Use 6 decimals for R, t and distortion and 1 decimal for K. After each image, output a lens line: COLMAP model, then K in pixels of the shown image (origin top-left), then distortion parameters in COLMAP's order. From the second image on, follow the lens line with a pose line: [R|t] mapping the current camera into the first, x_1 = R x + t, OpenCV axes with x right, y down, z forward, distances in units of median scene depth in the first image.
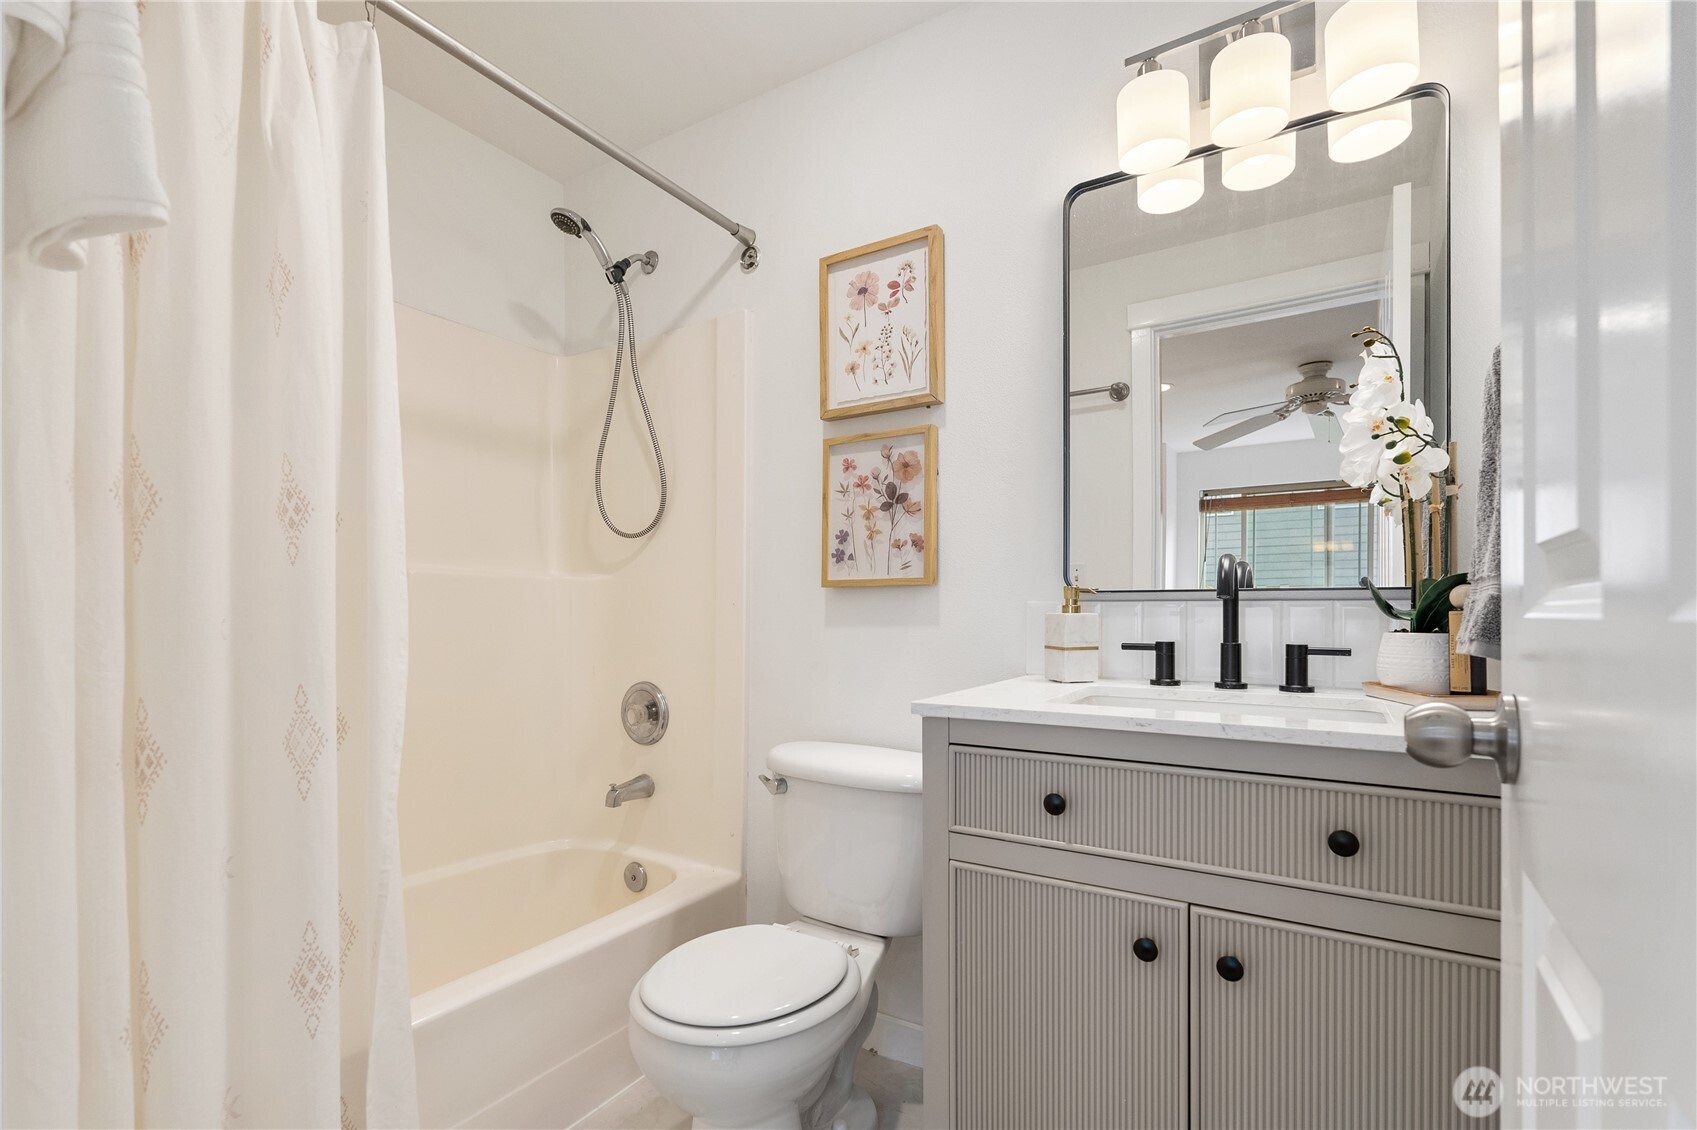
lens RADIAL K [[745.1, 0, 847.3], [0, 745.1, 568.3], [0, 0, 1]] dist [-0.004826, 0.000393]
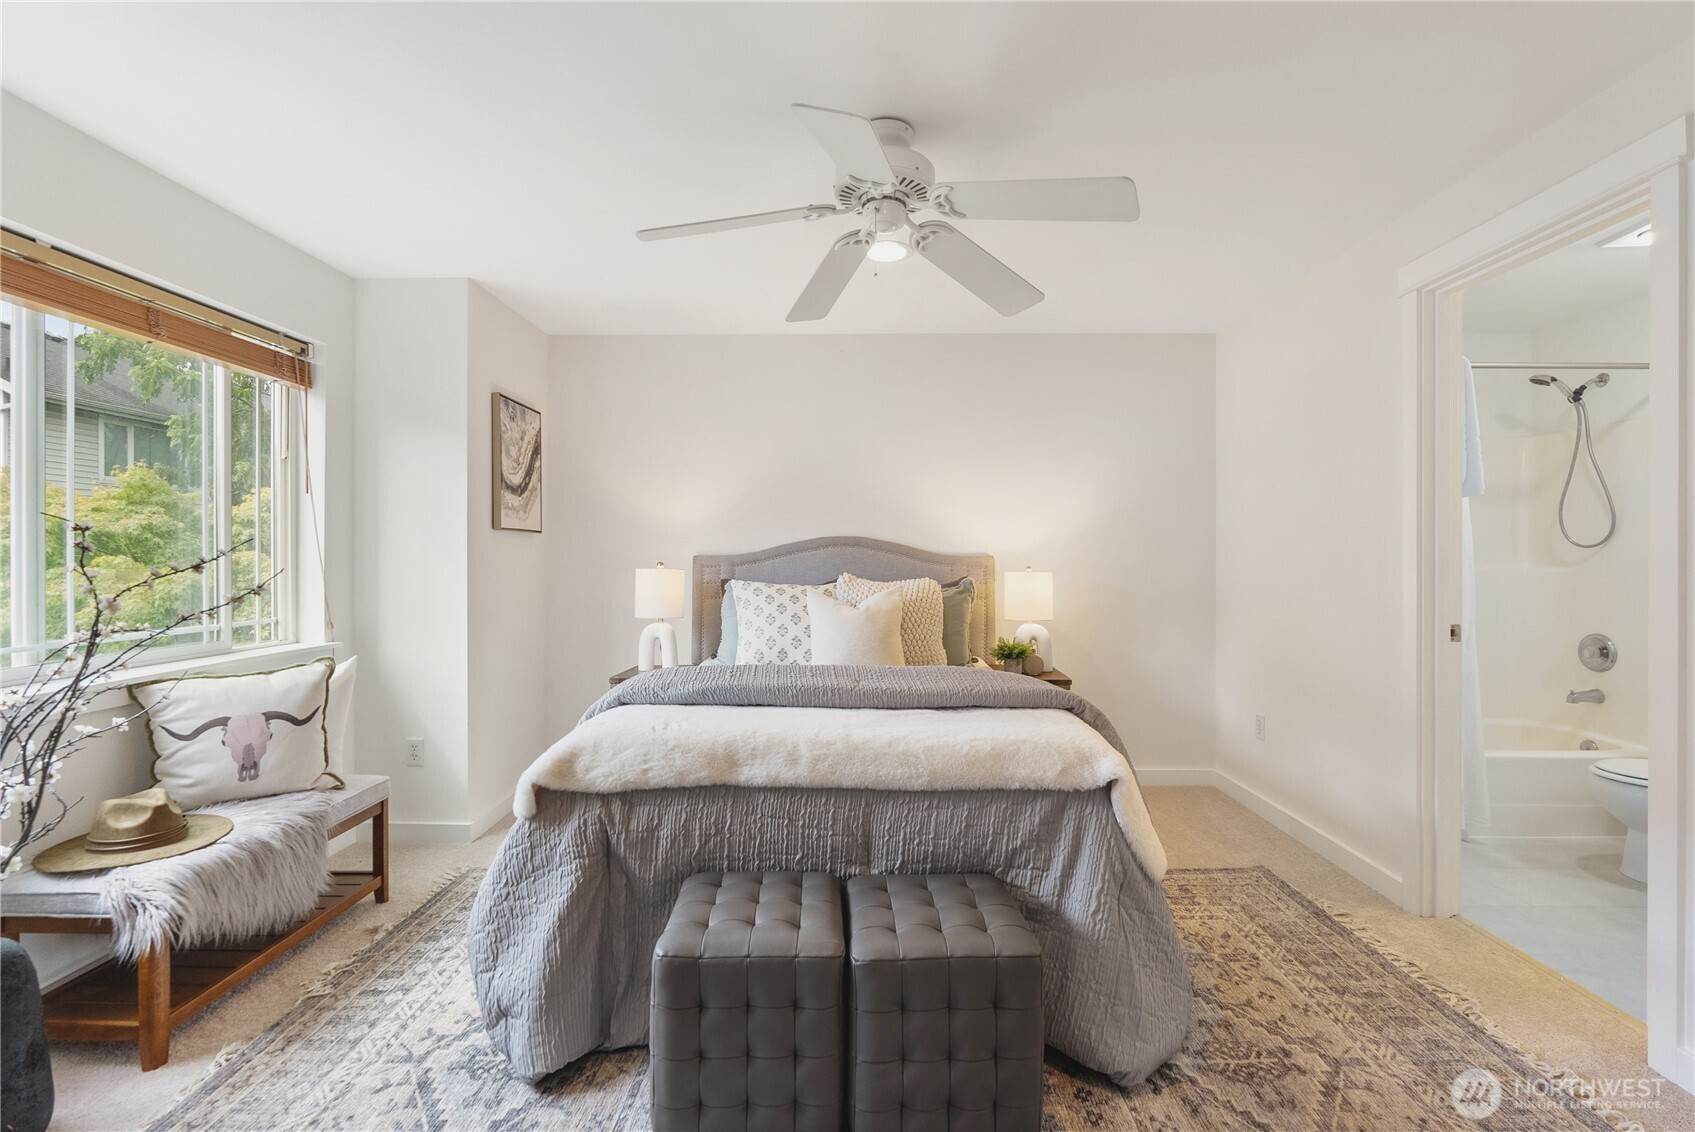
lens RADIAL K [[744.3, 0, 844.4], [0, 744.3, 559.2], [0, 0, 1]] dist [-0.004826, 0.000393]
pose [[0.469603, 0.004150, -0.882868, 0.396892], [-0.000189, 0.999989, 0.004599, -0.021073], [0.882878, -0.001993, 0.469599, -1.257502]]
